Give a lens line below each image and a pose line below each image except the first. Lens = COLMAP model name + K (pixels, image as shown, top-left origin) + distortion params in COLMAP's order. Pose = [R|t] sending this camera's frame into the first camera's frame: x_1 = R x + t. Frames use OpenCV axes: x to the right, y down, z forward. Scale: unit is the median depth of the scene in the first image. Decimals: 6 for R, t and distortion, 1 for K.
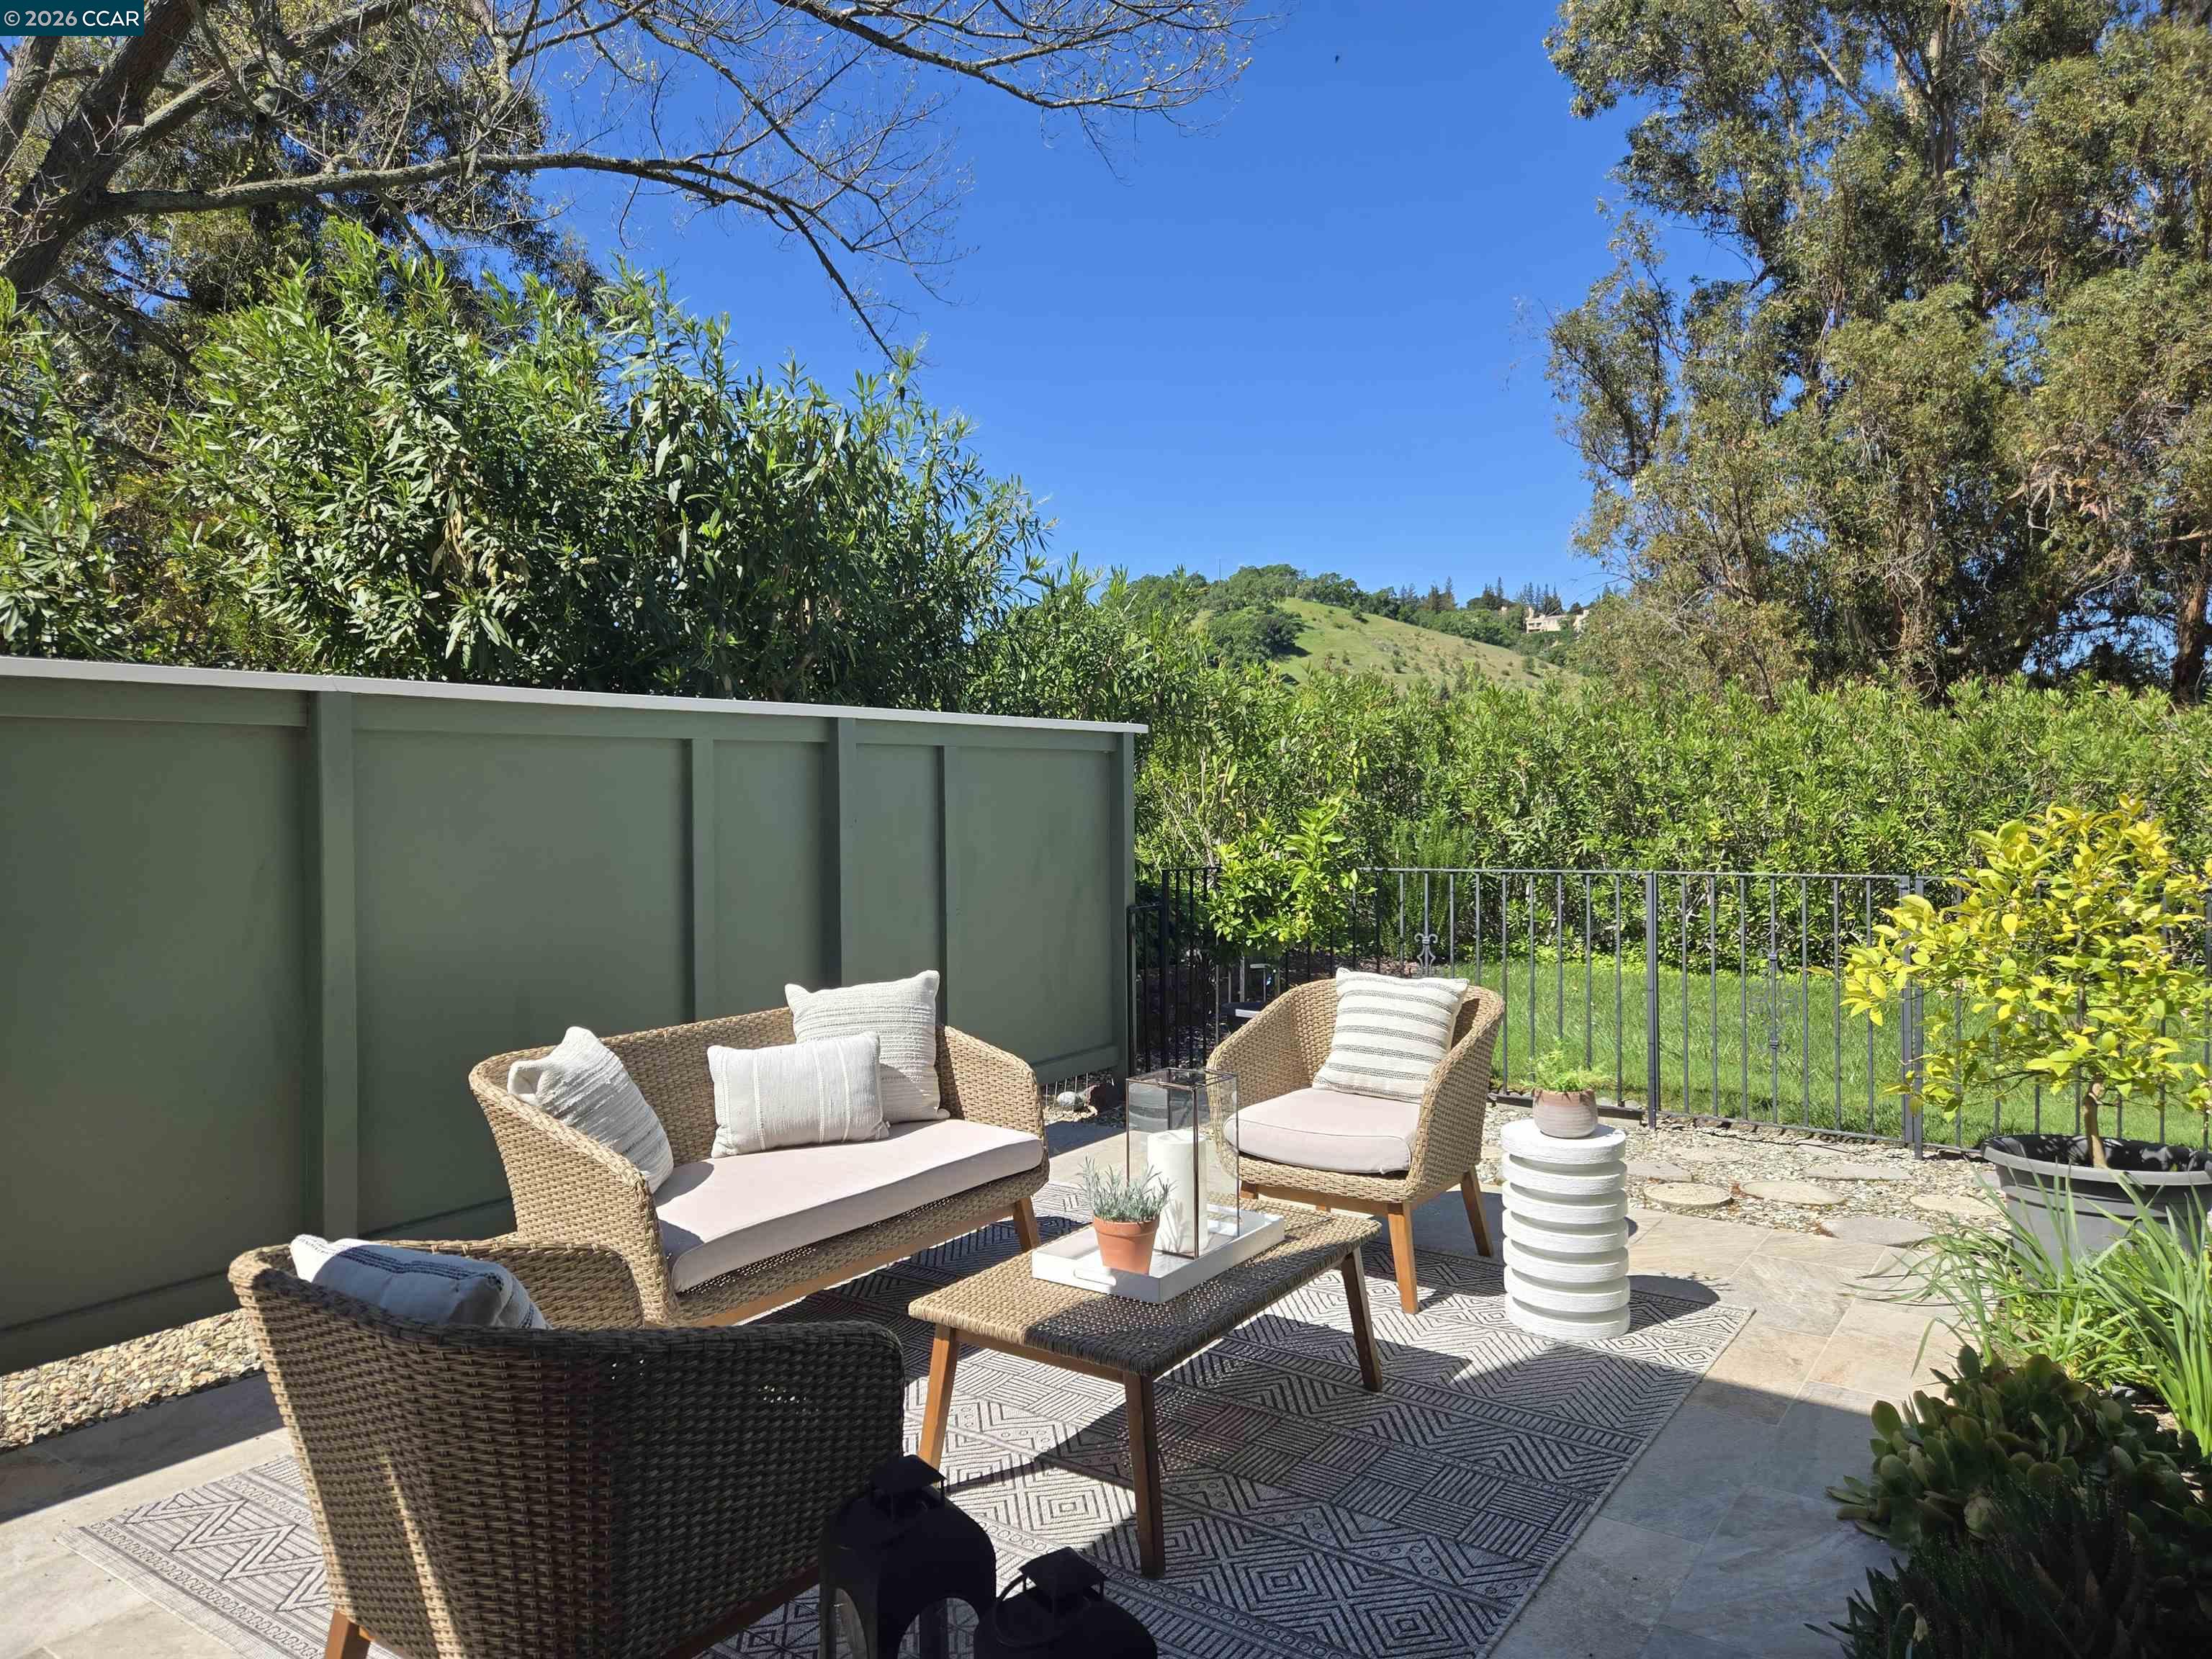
lens RADIAL K [[1484.5, 0, 1041.5], [0, 1484.5, 827.4], [0, 0, 1]] dist [0.075049, -0.057338]
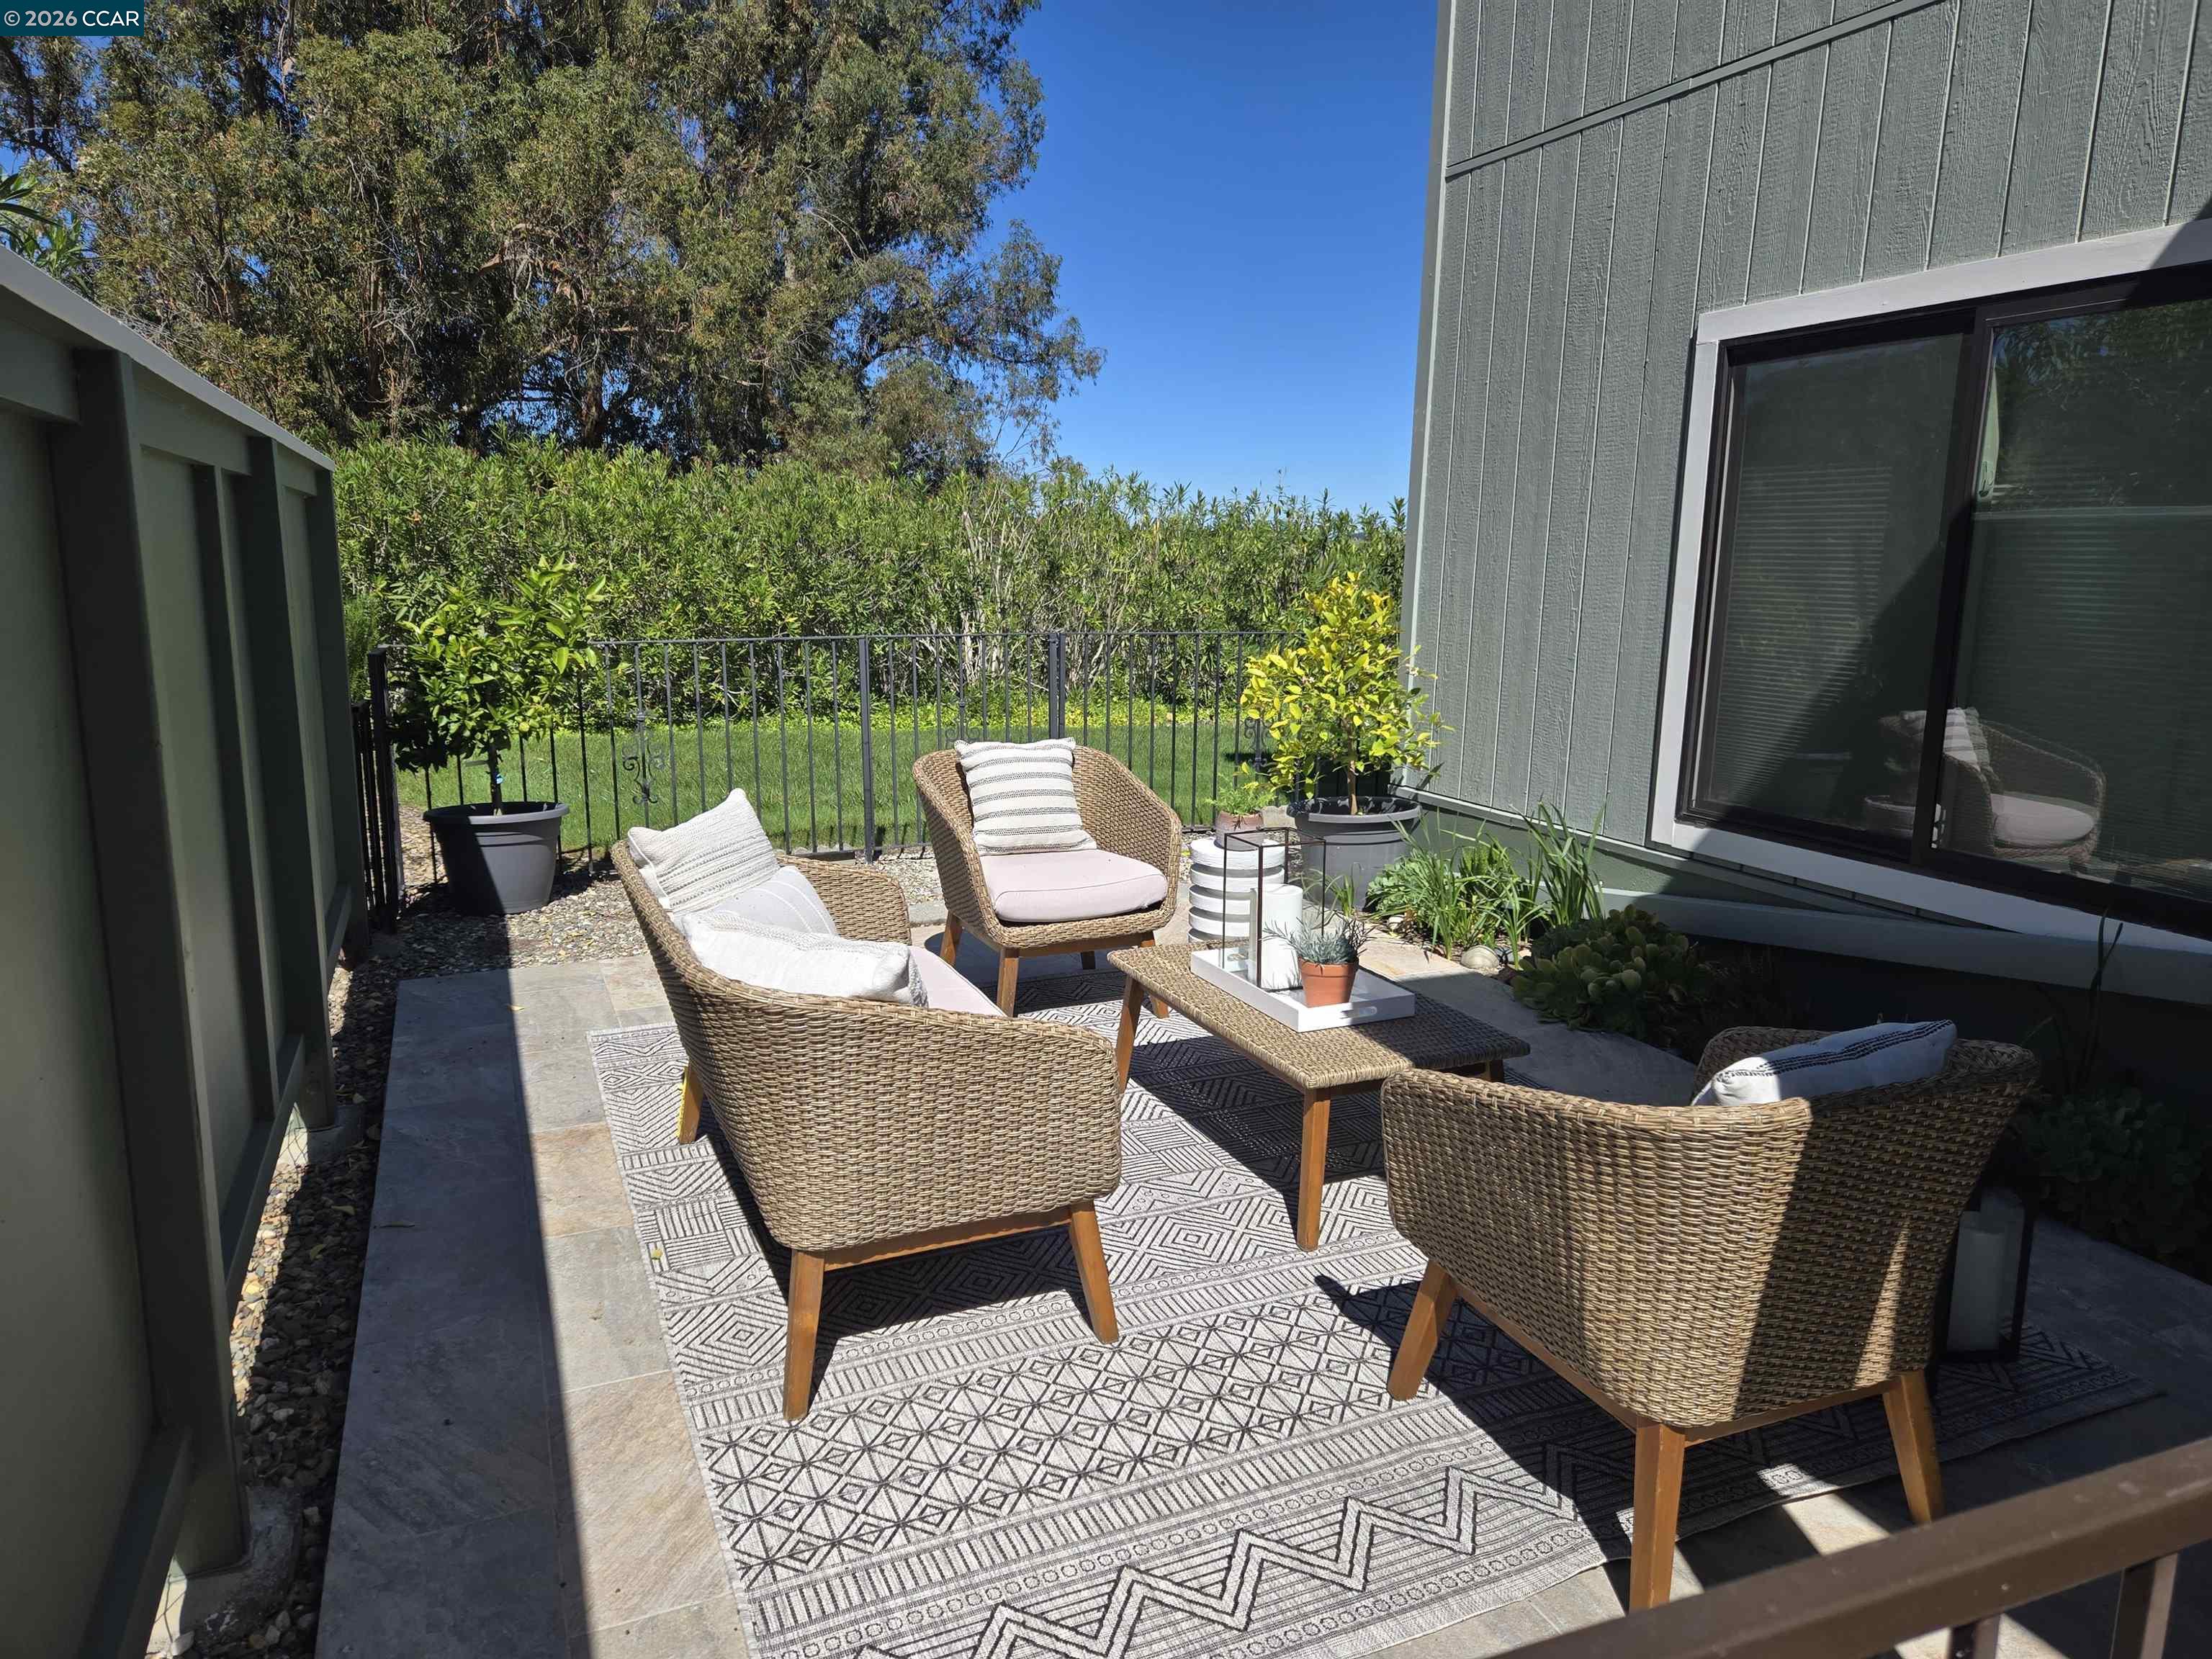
lens RADIAL K [[1484.5, 0, 1113.7], [0, 1484.5, 849.6], [0, 0, 1]] dist [0.075049, -0.057338]
pose [[0.490733, -0.165027, 0.855539, -0.586537], [0.012445, 0.983127, 0.182499, -0.016471], [-0.871221, -0.078911, 0.484507, 0.371365]]
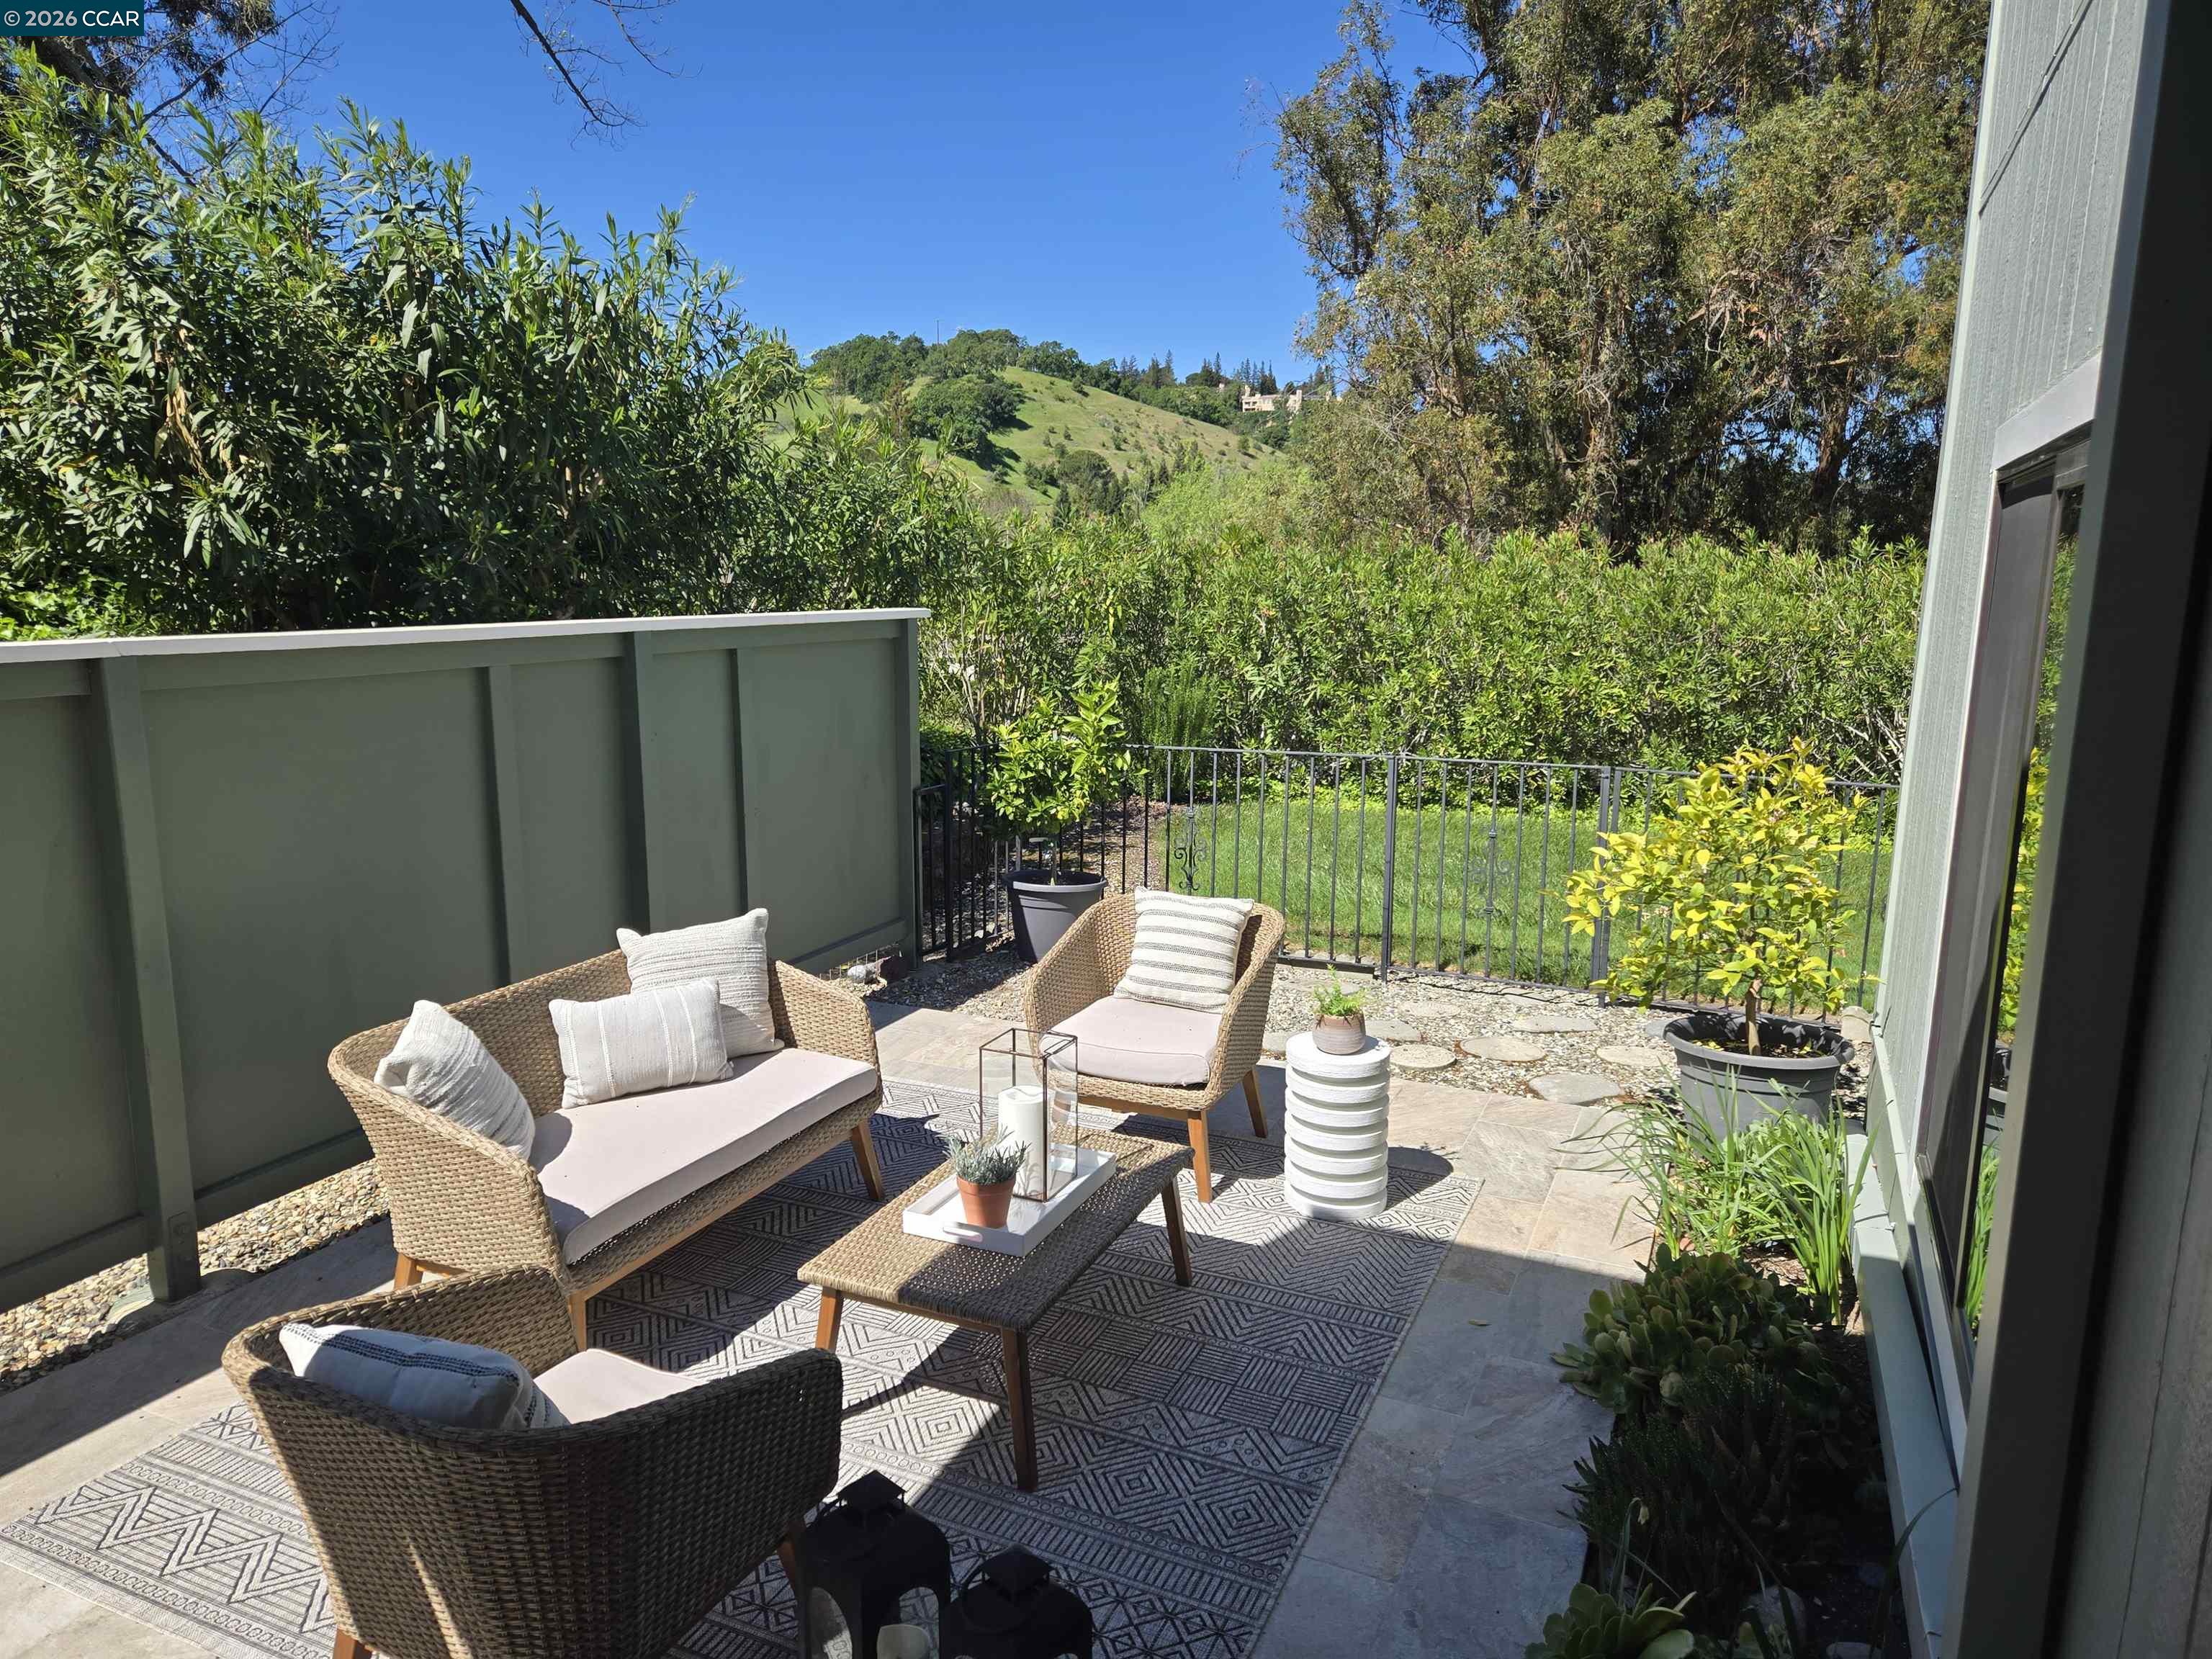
lens RADIAL K [[1484.5, 0, 1026.4], [0, 1484.5, 853.5], [0, 0, 1]] dist [0.075049, -0.057338]
pose [[0.984798, -0.030014, 0.171091, -0.059899], [0.001928, 0.986786, 0.162015, -0.097685], [-0.173693, -0.159222, 0.971843, -0.034409]]
